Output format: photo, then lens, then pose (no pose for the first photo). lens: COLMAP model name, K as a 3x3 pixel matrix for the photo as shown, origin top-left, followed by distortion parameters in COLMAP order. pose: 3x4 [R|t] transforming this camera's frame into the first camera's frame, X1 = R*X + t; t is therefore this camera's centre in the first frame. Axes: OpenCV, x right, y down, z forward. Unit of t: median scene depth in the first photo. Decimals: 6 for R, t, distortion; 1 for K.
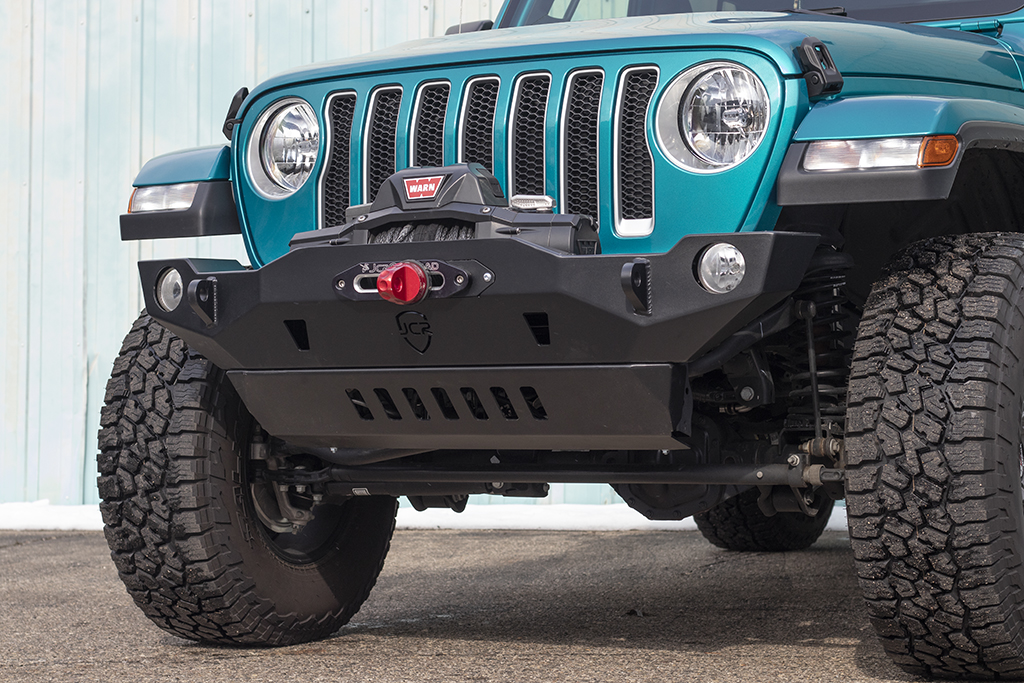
lens RADIAL K [[2394.3, 0, 512.0], [0, 2394.3, 341.5], [0, 0, 1]] dist [-0.086752, -0.253084]
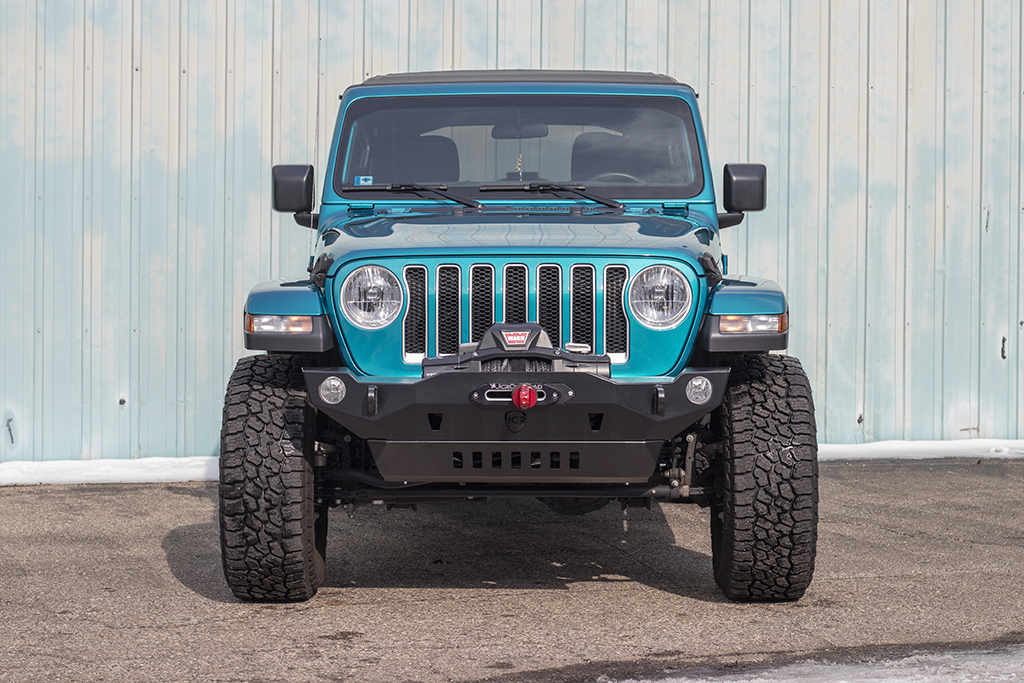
lens RADIAL K [[2394.3, 0, 512.0], [0, 2394.3, 341.5], [0, 0, 1]] dist [-0.086752, -0.253084]
pose [[0.881262, -0.008560, 0.472550, -0.870012], [-0.020297, 0.998228, 0.055935, -0.160646], [-0.472192, -0.058884, 0.879527, -0.530722]]
